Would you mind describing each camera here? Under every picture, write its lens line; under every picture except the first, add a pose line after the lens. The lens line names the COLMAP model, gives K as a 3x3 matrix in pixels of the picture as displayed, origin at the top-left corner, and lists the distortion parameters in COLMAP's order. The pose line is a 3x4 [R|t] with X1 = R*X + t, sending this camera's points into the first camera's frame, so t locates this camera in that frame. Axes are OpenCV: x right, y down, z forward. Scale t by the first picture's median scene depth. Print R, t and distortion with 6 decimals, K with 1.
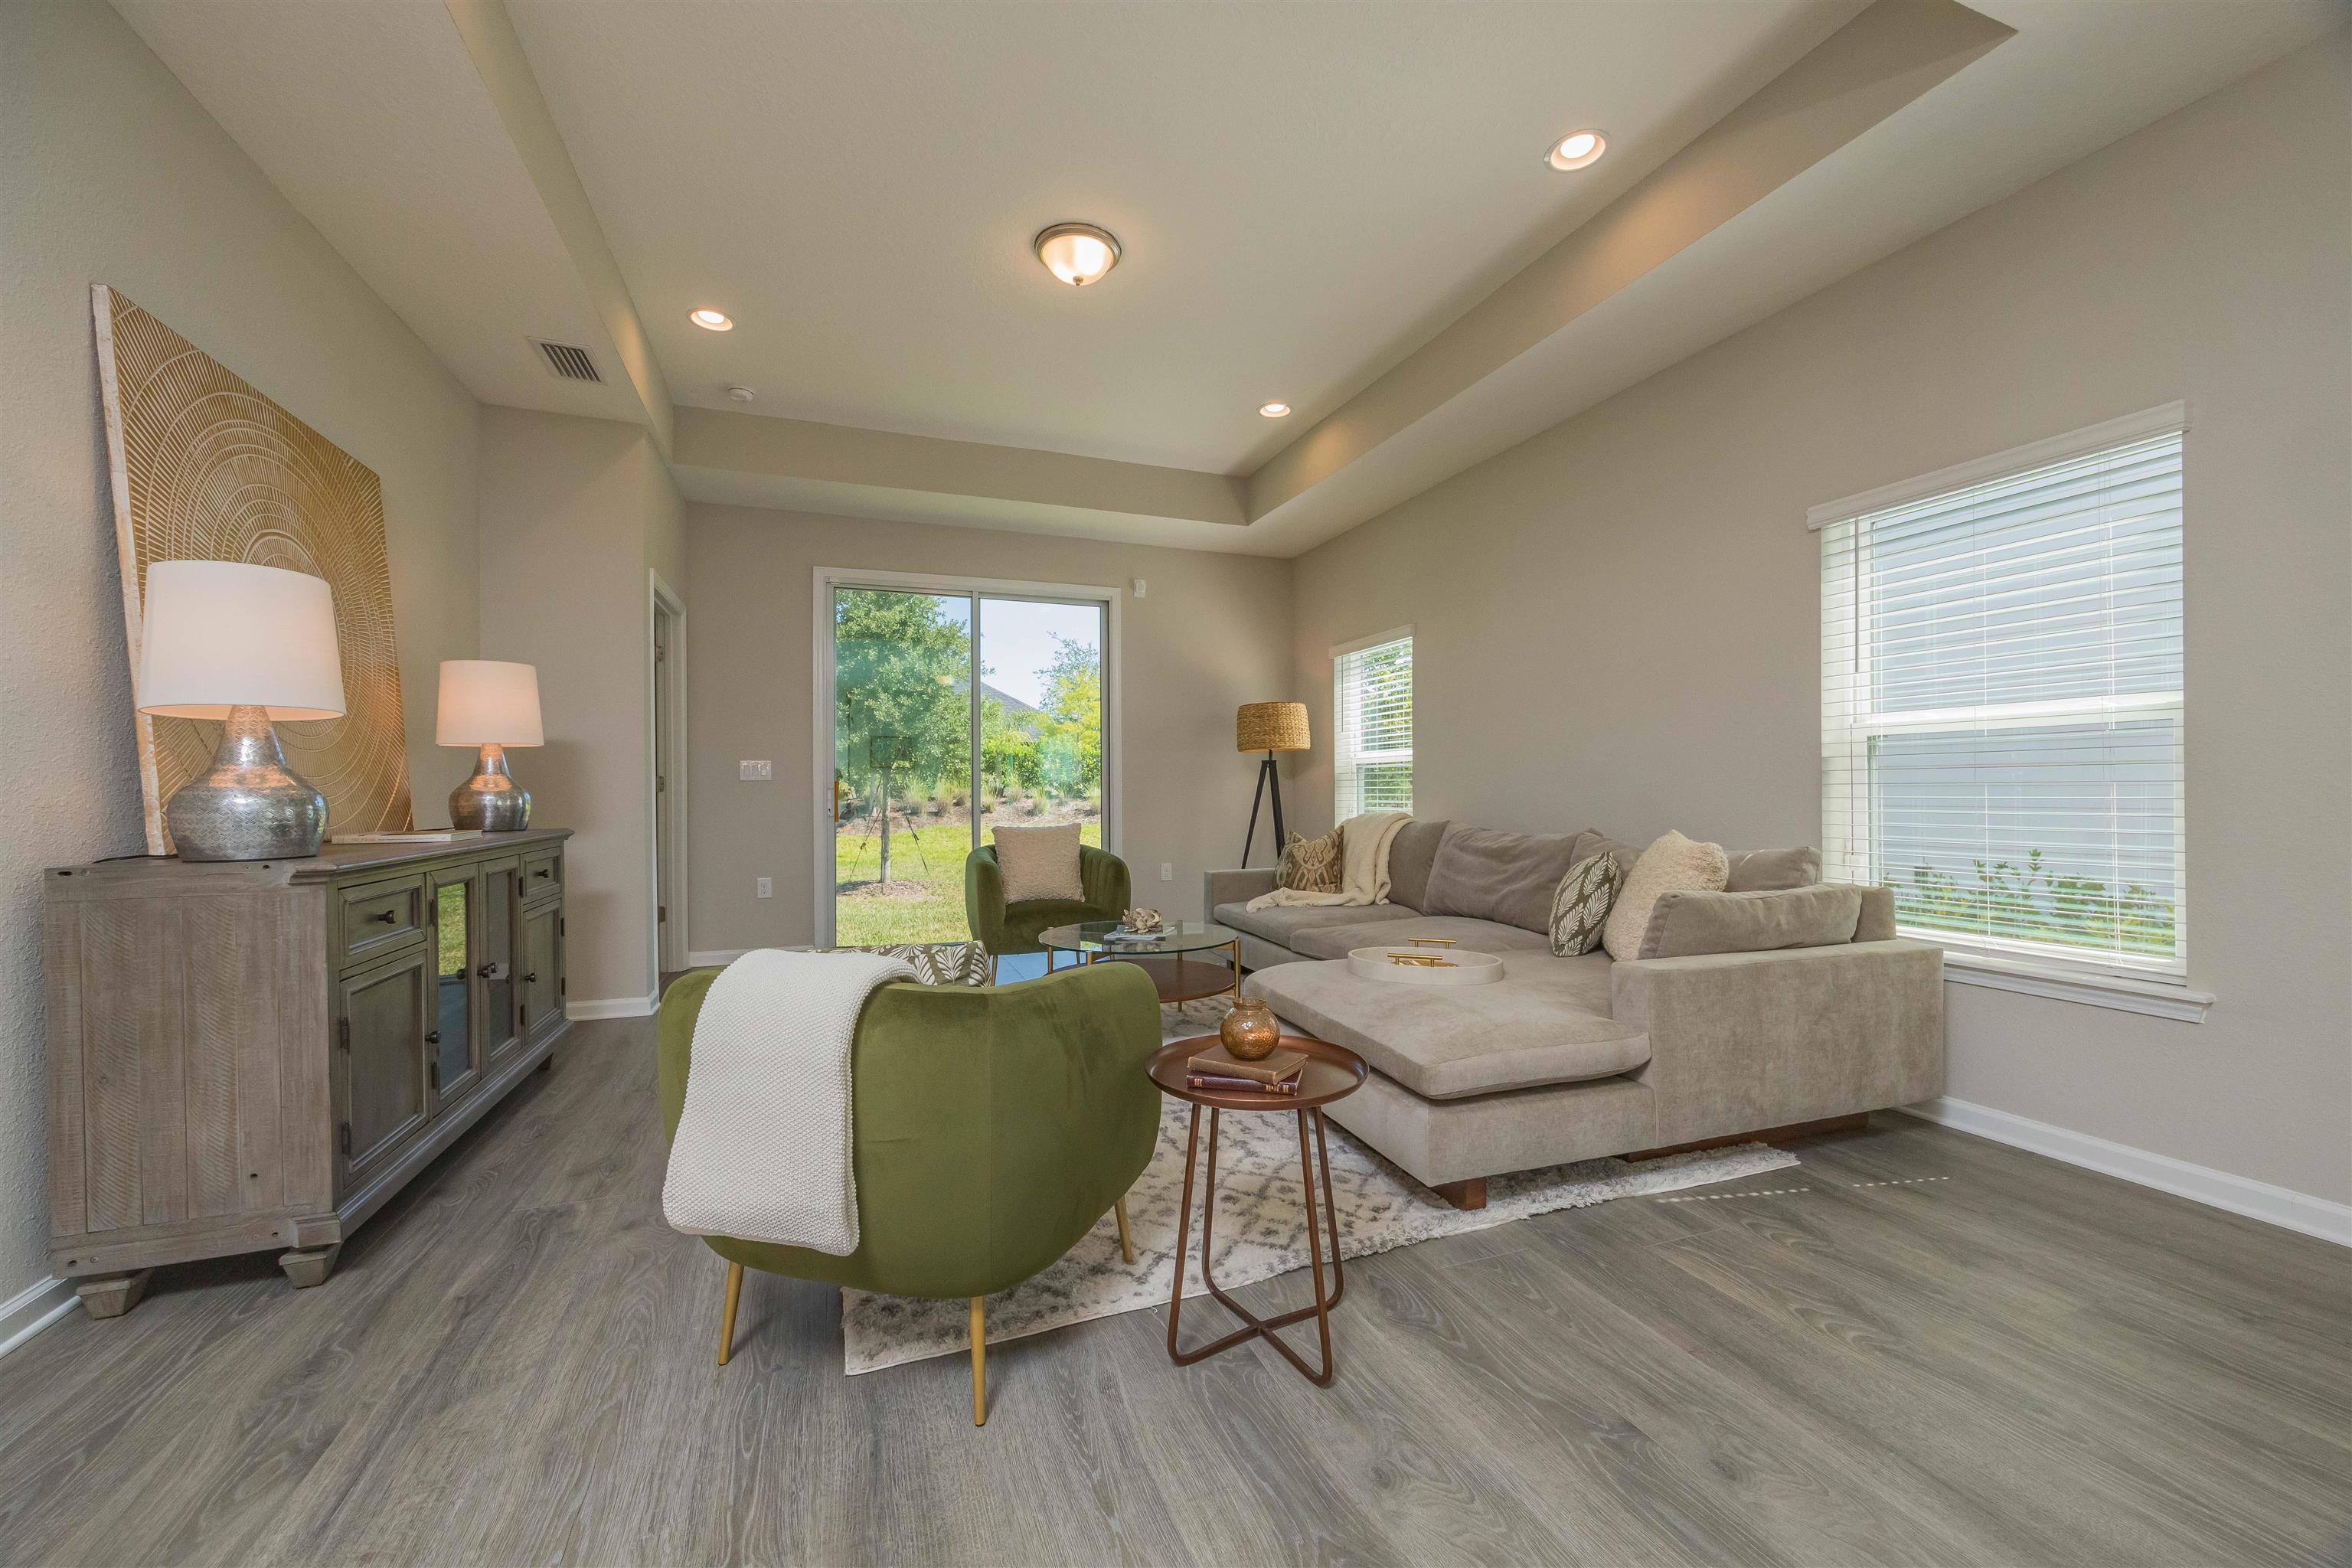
lens RADIAL K [[877.7, 0, 1177.4], [0, 877.7, 792.1], [0, 0, 1]] dist [-0.000970, -0.000374]
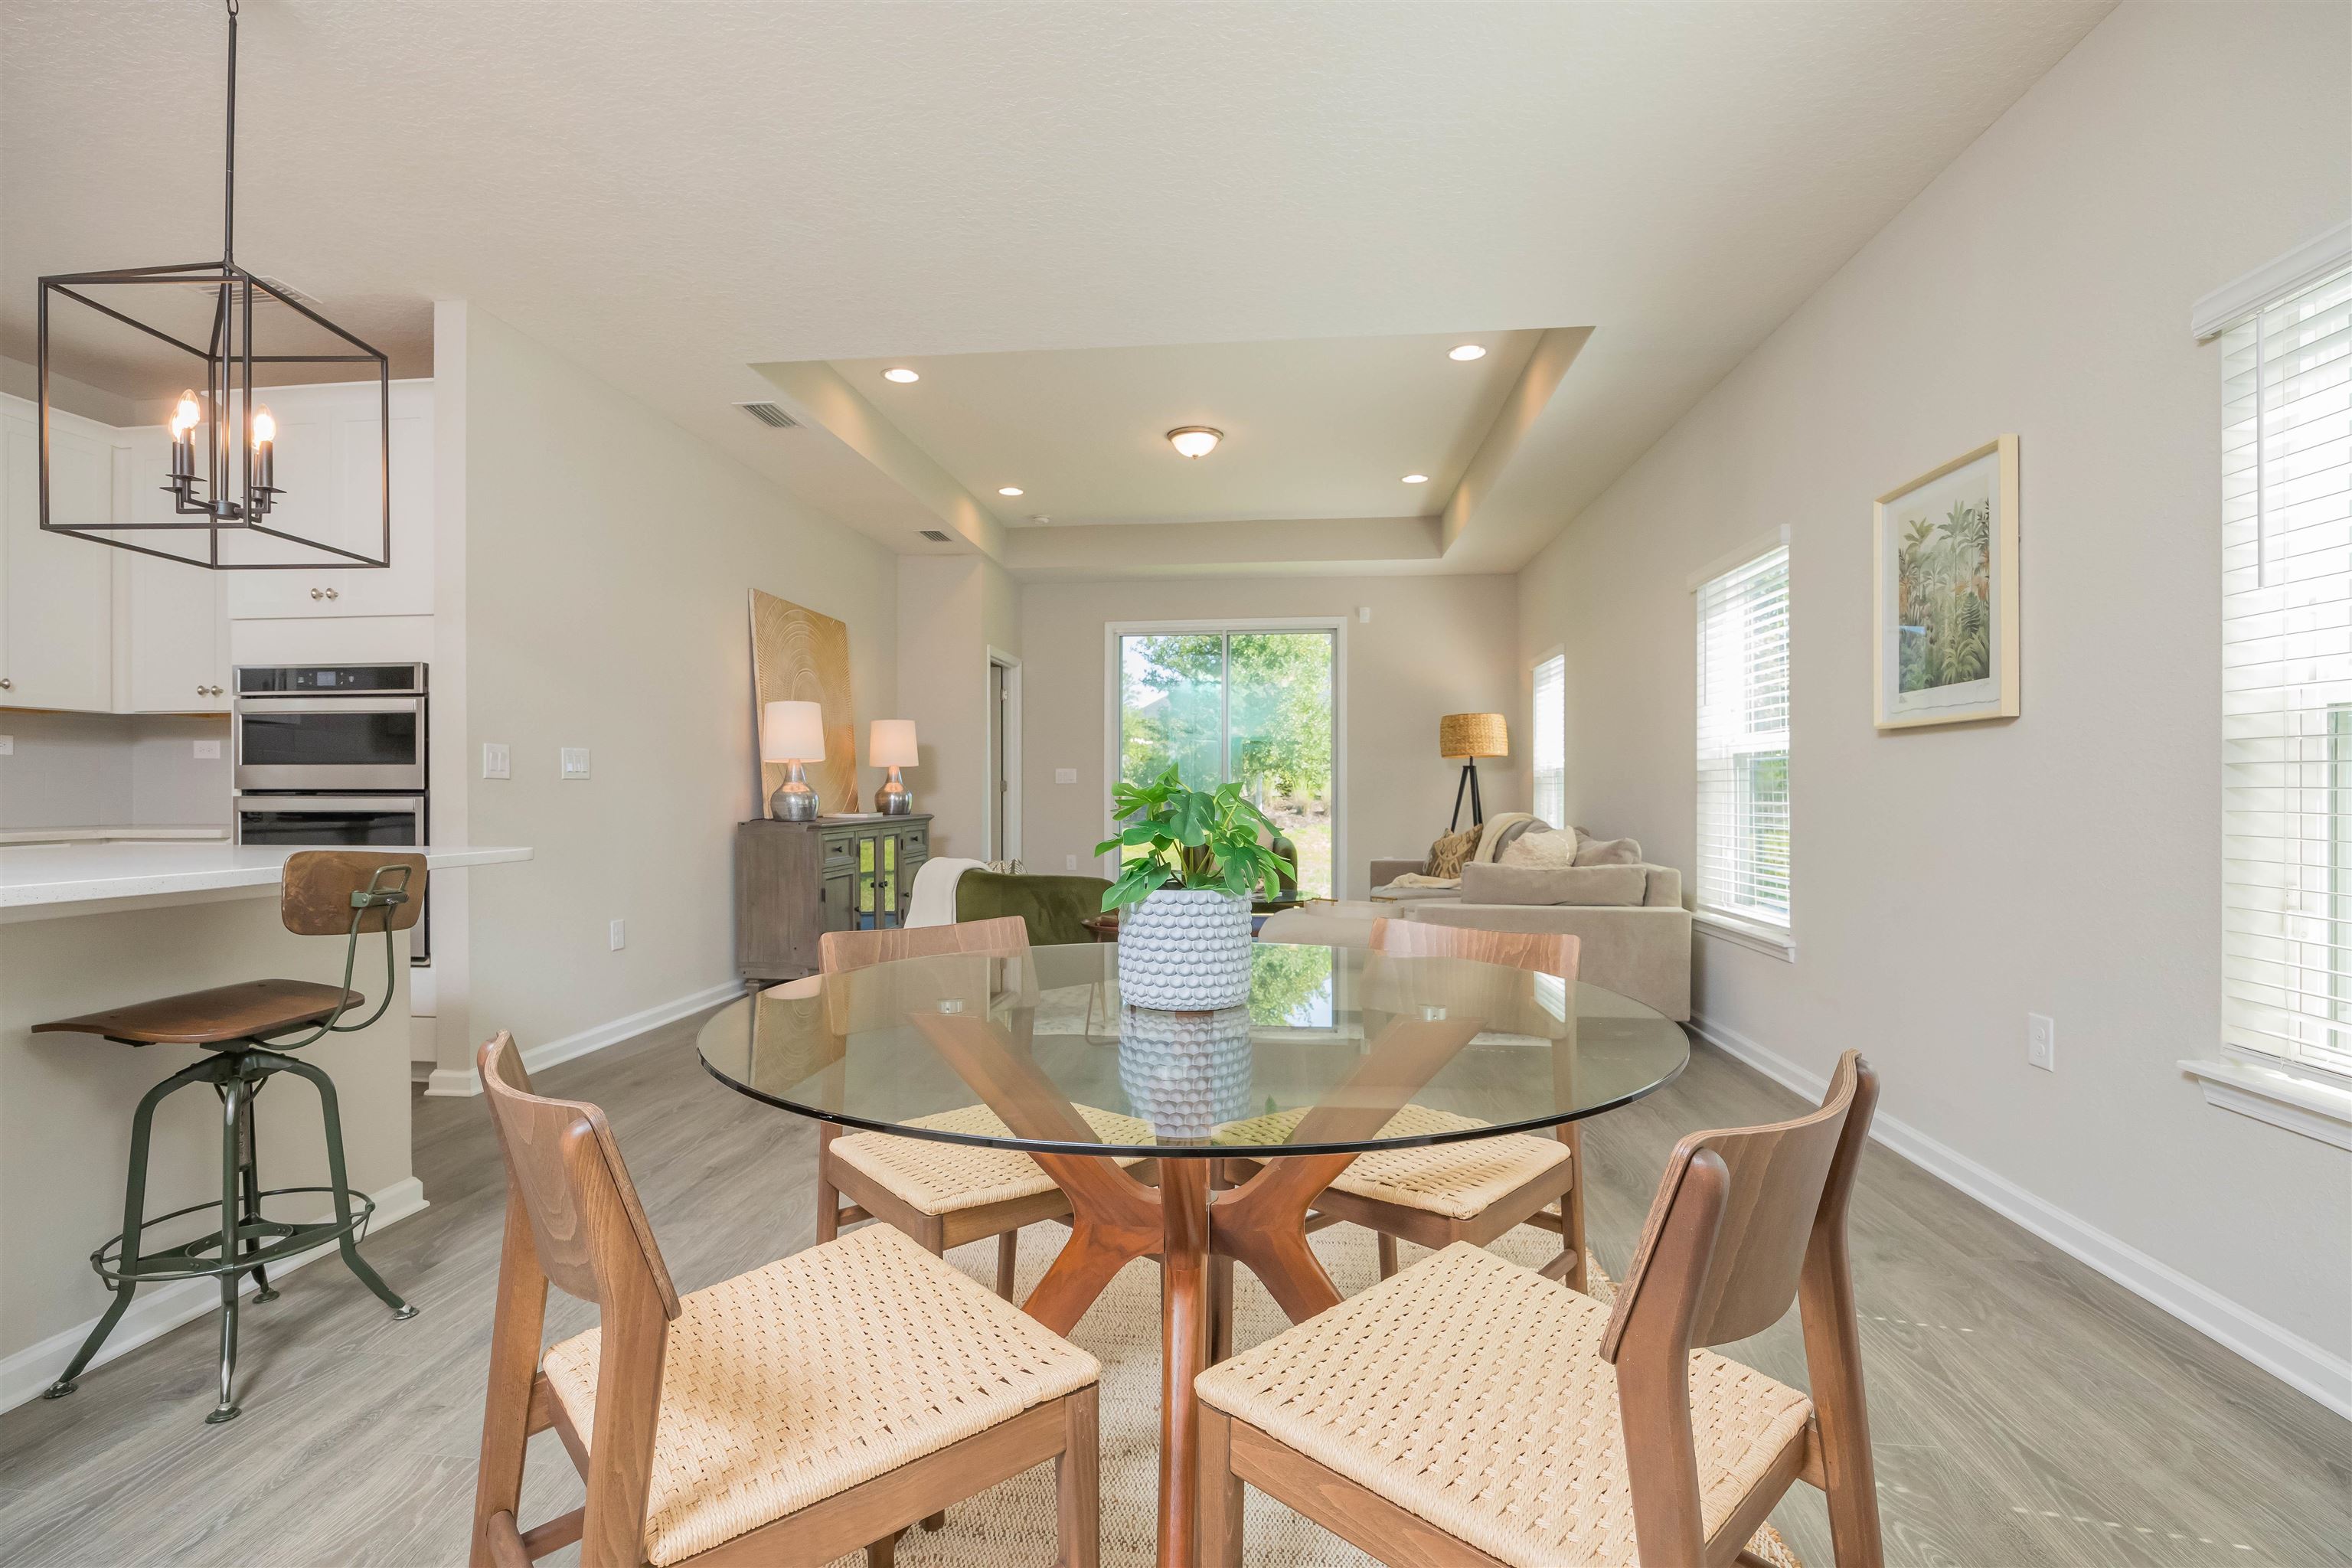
lens RADIAL K [[1060.8, 0, 1173.7], [0, 1060.8, 786.8], [0, 0, 1]] dist [-0.001053, 0.000024]
pose [[0.891337, 0.002756, -0.453333, 0.704810], [-0.003845, 0.999992, -0.001480, -0.010494], [0.453325, 0.003063, 0.891340, -0.666635]]
